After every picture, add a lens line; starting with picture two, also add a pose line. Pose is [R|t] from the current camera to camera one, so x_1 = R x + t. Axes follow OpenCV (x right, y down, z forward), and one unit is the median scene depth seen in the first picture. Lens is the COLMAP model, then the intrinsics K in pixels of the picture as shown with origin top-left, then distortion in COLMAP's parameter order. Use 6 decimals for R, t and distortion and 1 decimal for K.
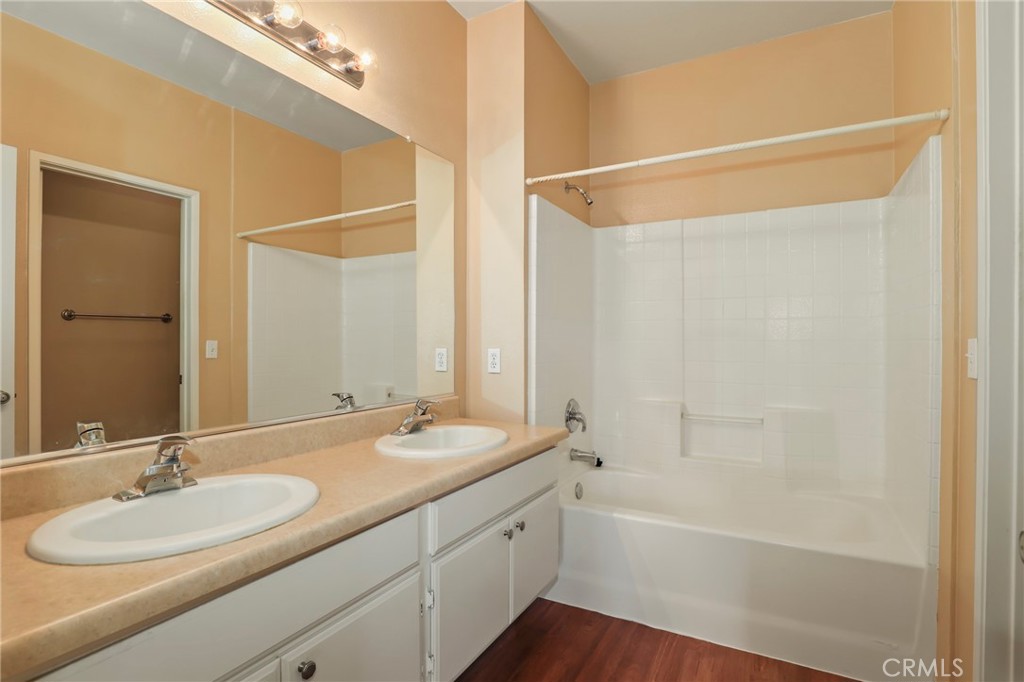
lens RADIAL K [[503.5, 0, 513.7], [0, 503.5, 343.8], [0, 0, 1]] dist [0.001155, 0.000598]
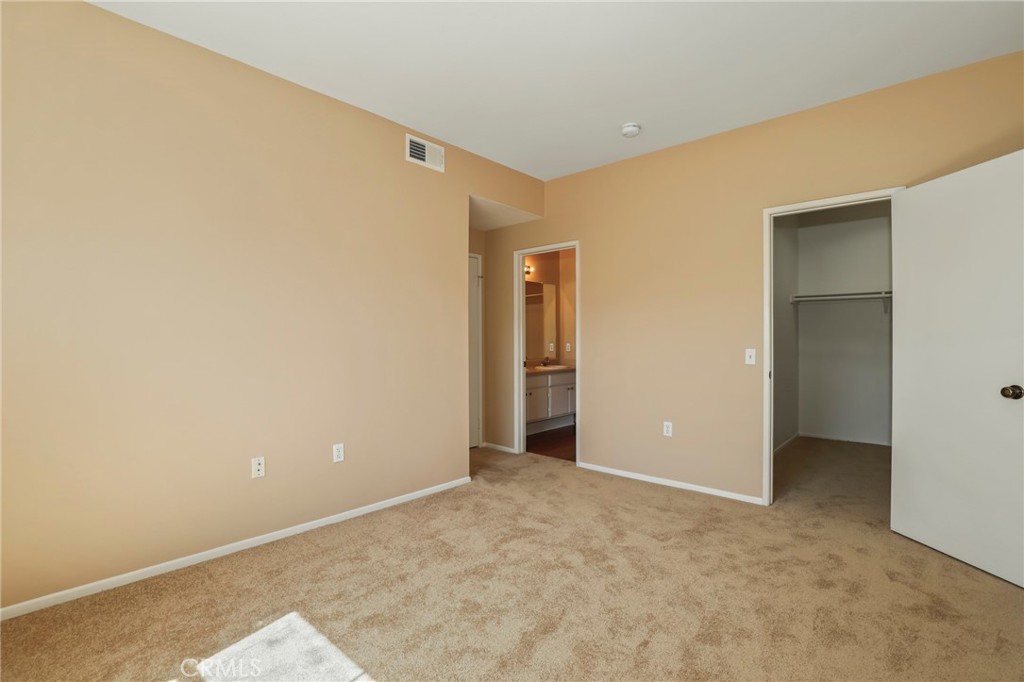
lens RADIAL K [[477.0, 0, 511.9], [0, 477.0, 341.2], [0, 0, 1]] dist [-0.015175, -0.000235]
pose [[0.974903, -0.001656, -0.222625, 0.278984], [0.001618, 0.999999, -0.000352, -0.007398], [0.222626, -0.000017, 0.974904, -1.972267]]
